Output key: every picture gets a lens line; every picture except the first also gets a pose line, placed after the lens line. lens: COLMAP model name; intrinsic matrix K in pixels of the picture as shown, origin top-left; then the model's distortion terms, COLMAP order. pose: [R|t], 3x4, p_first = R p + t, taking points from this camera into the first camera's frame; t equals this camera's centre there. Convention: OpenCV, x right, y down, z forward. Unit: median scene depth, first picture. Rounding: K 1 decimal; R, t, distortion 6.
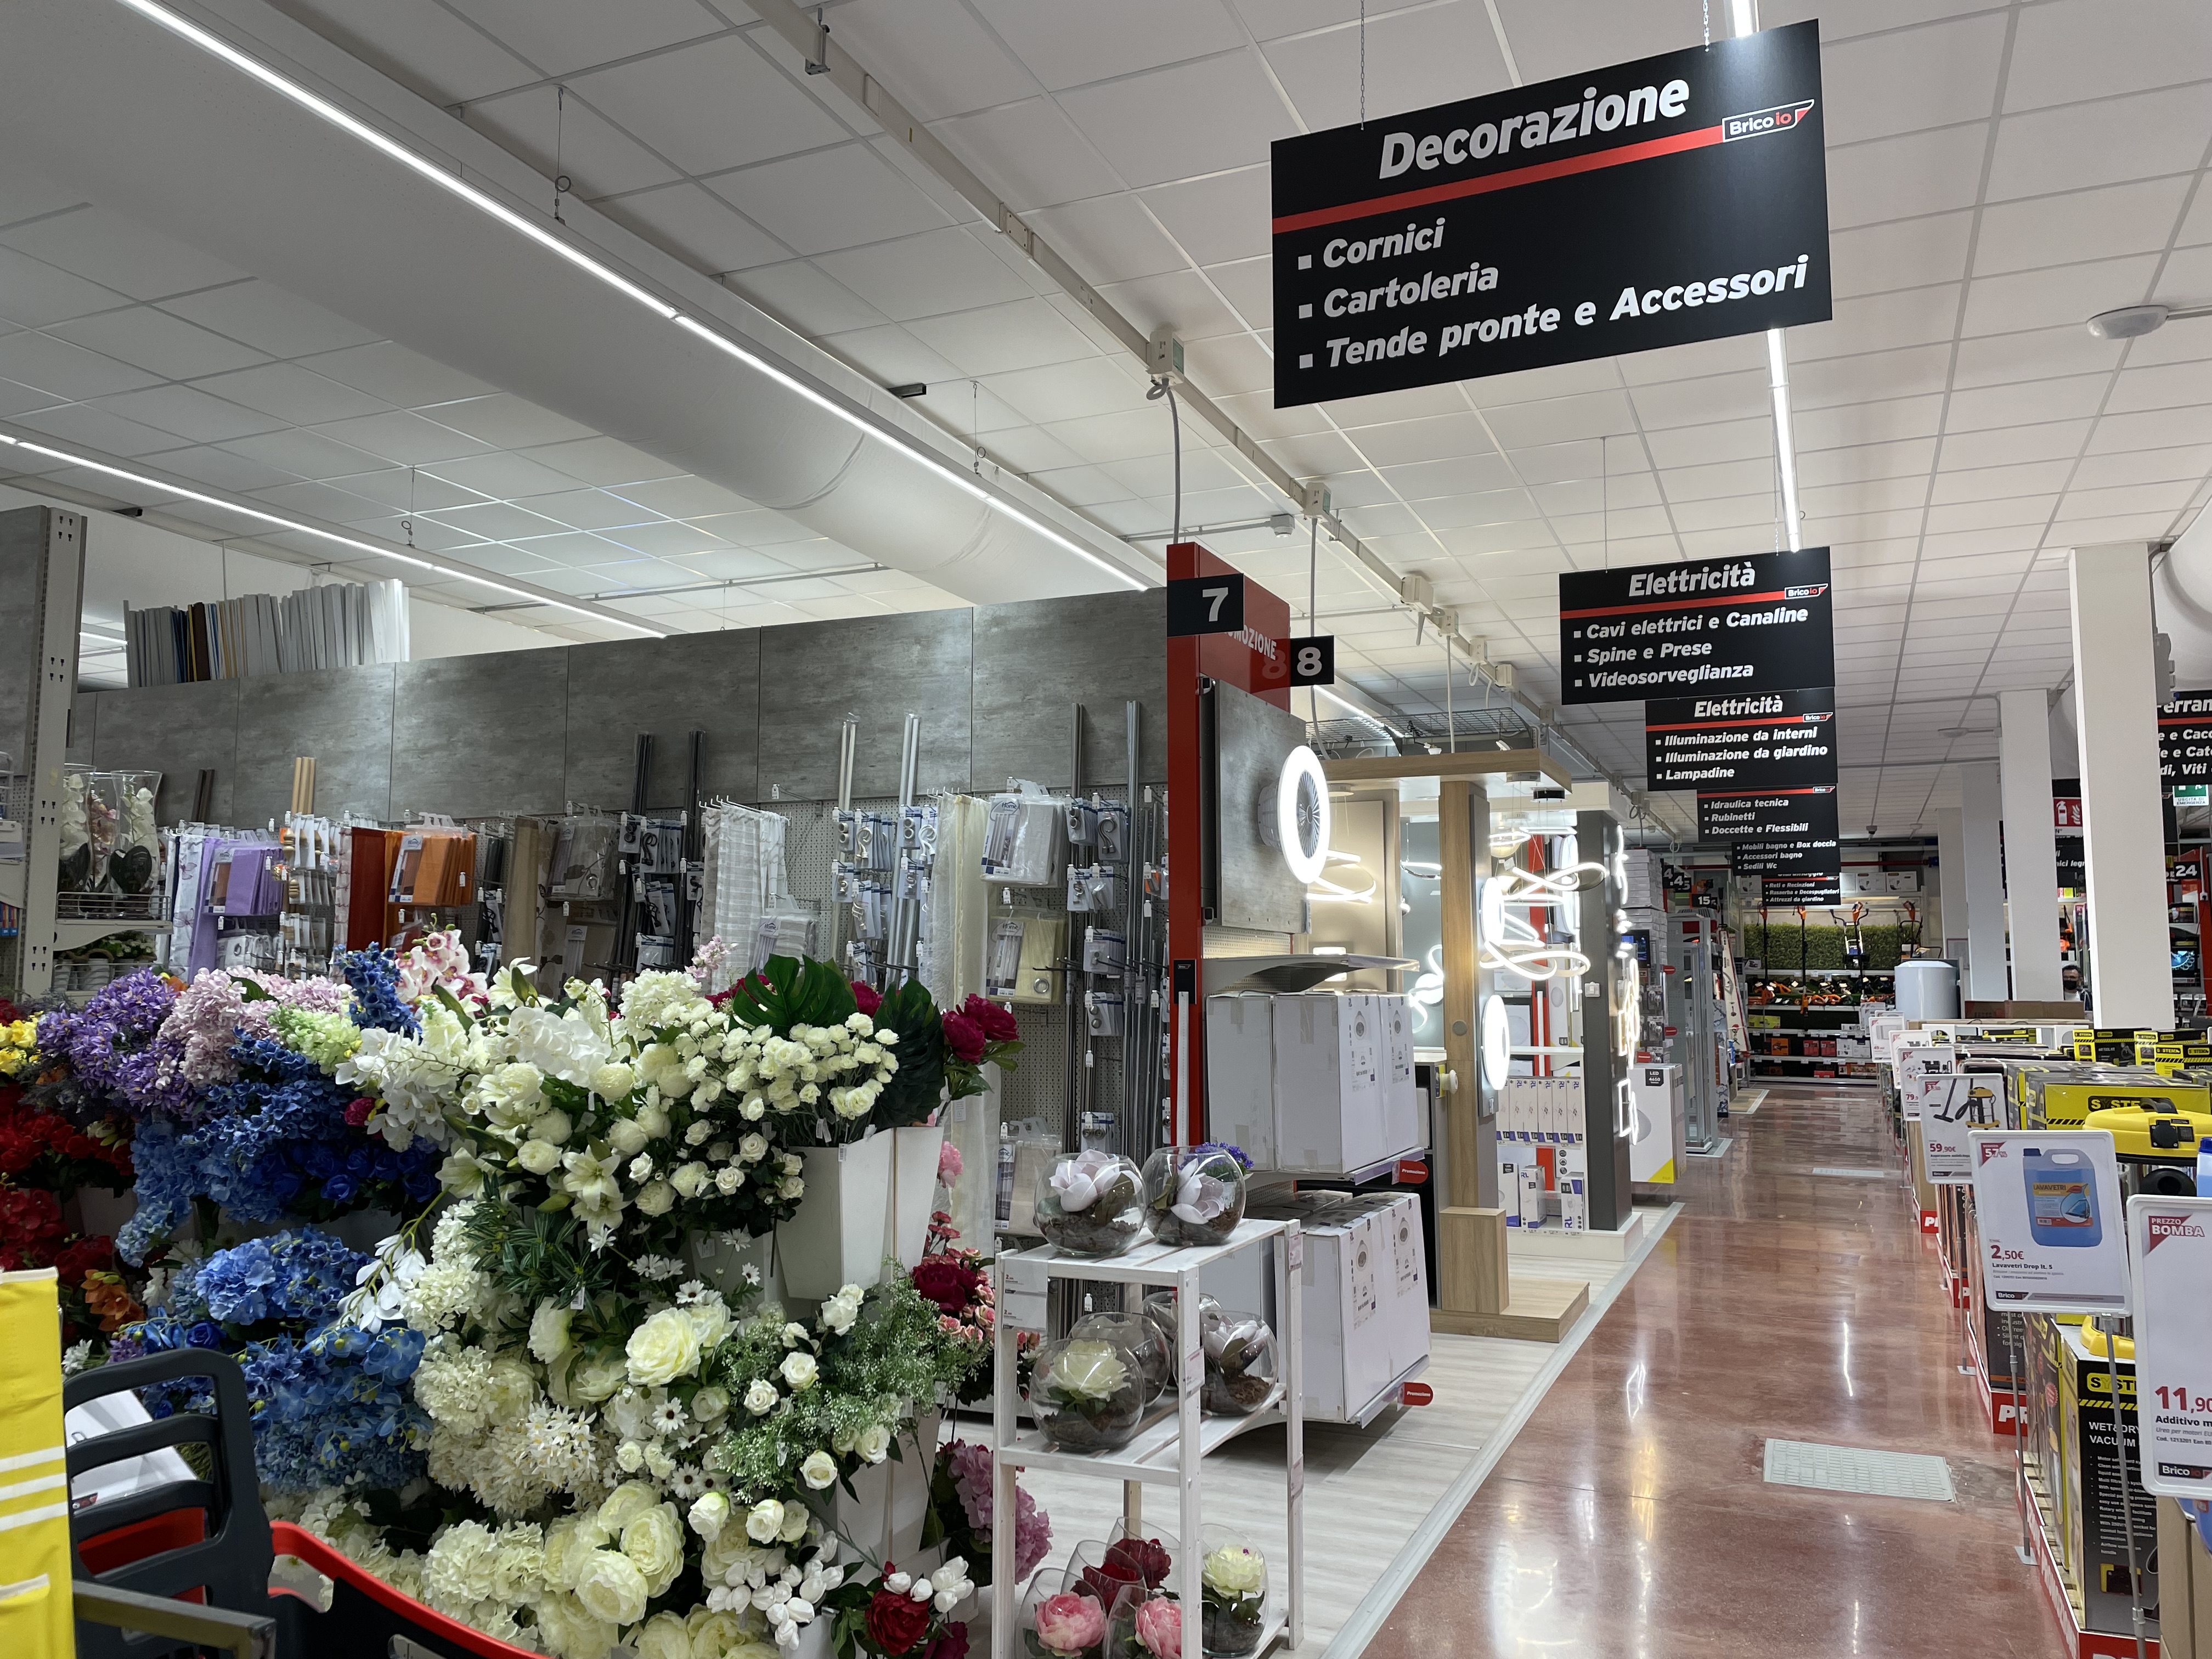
lens RADIAL K [[1662.1, 0, 1097.8], [0, 1662.1, 816.3], [0, 0, 1]] dist [0.082037, -0.101501]
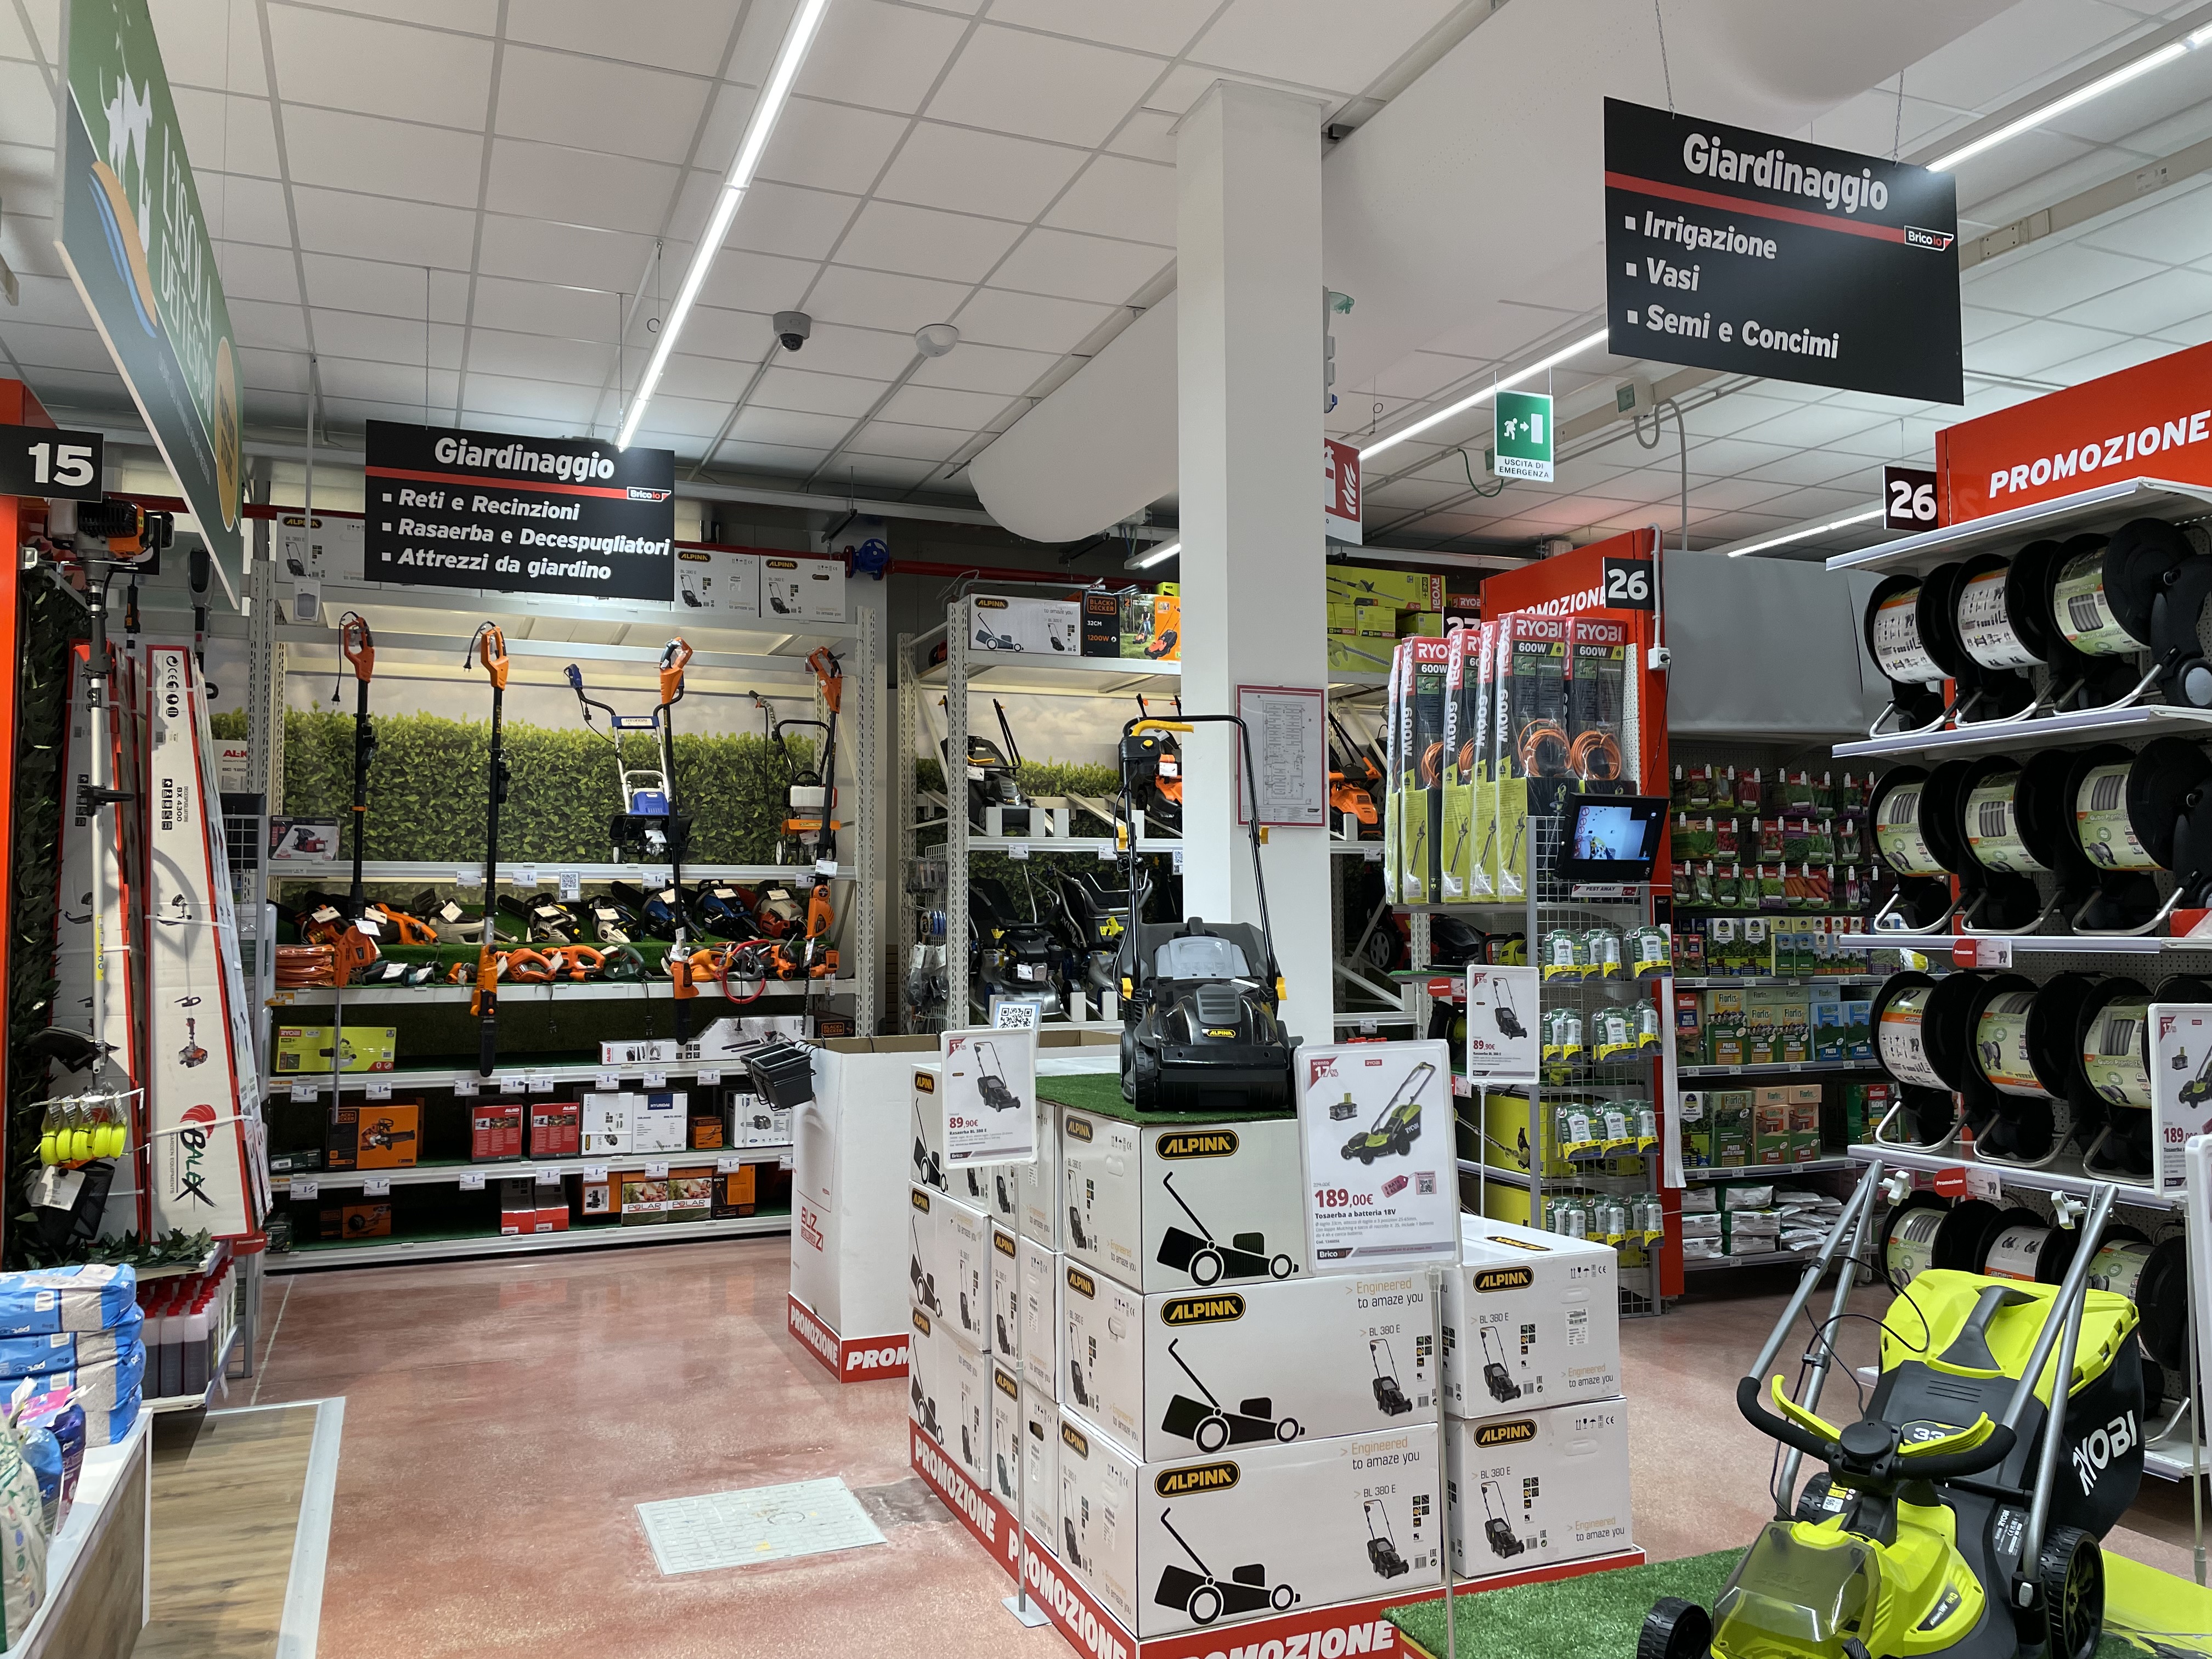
lens RADIAL K [[1662.1, 0, 1121.6], [0, 1662.1, 828.2], [0, 0, 1]] dist [0.082037, -0.101501]
pose [[0.684270, 0.034860, 0.728395, 1.213690], [-0.063986, 0.997874, 0.012352, 0.320338], [-0.726416, -0.055059, 0.685046, 3.093446]]
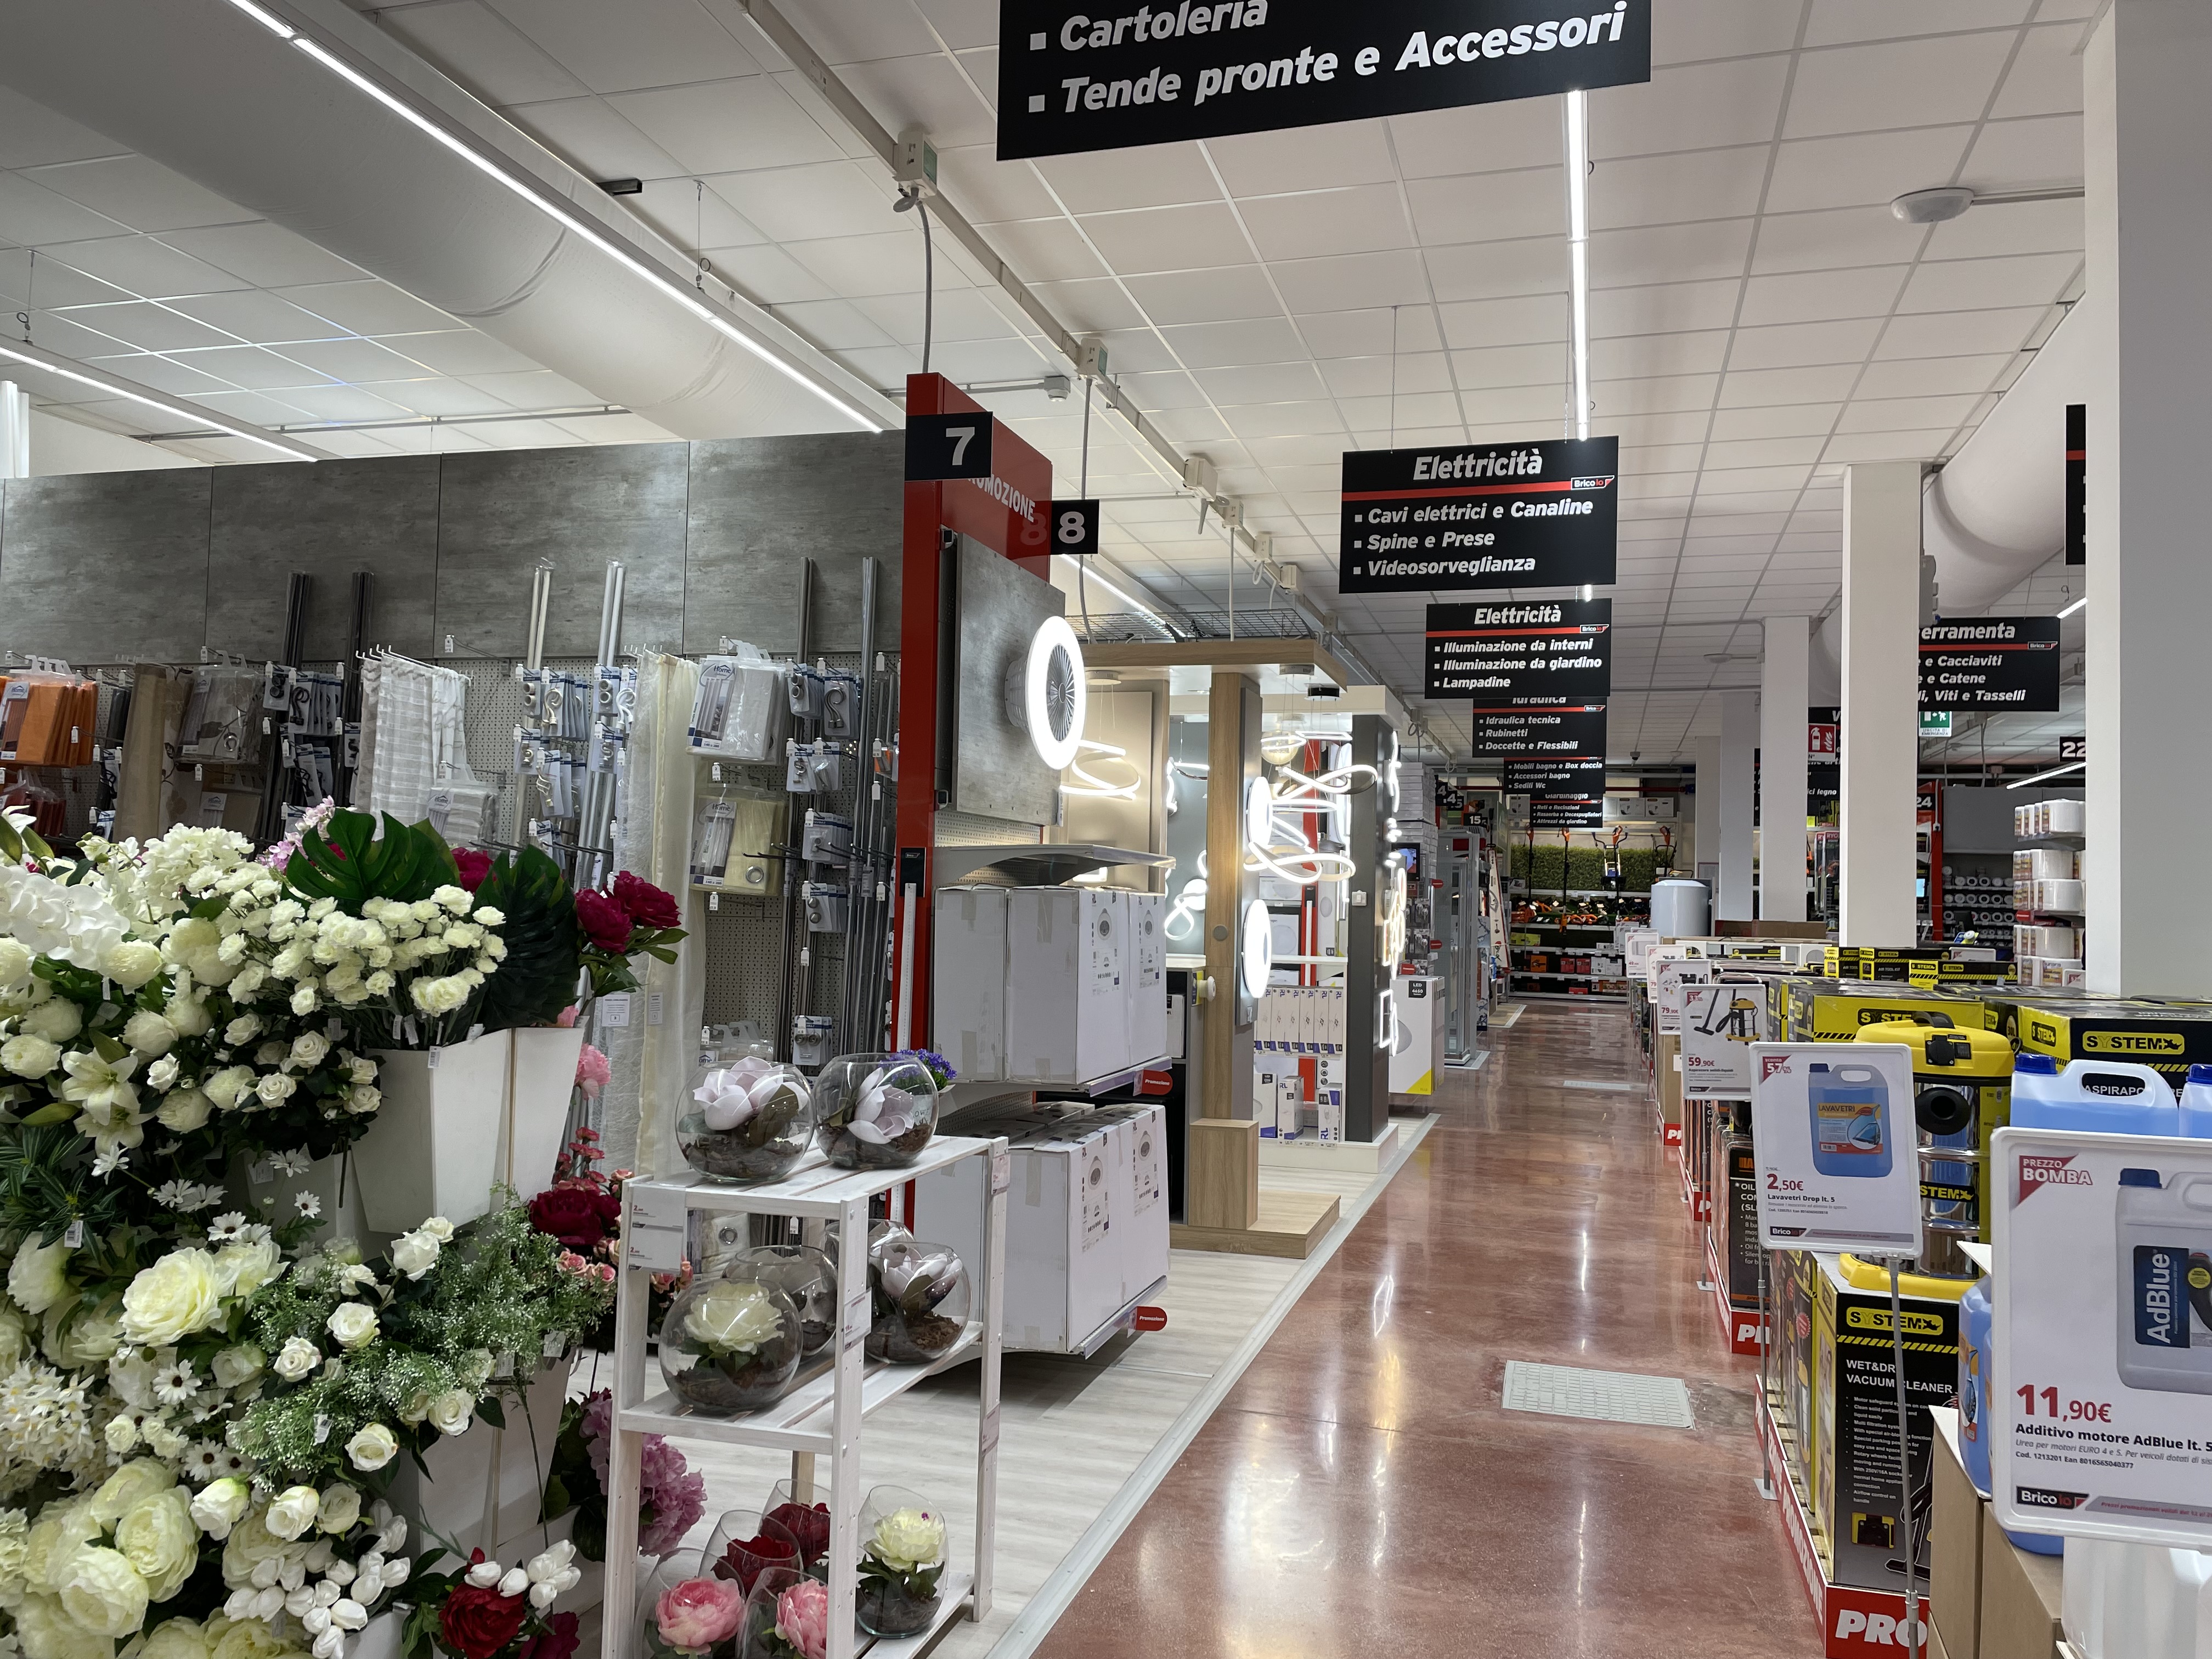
lens RADIAL K [[1662.1, 0, 1102.6], [0, 1662.1, 824.8], [0, 0, 1]] dist [0.082037, -0.101501]
pose [[0.991631, 0.028727, 0.125866, 0.036662], [-0.035982, 0.997796, 0.055754, 0.018820], [-0.123987, -0.059816, 0.990479, 0.093854]]
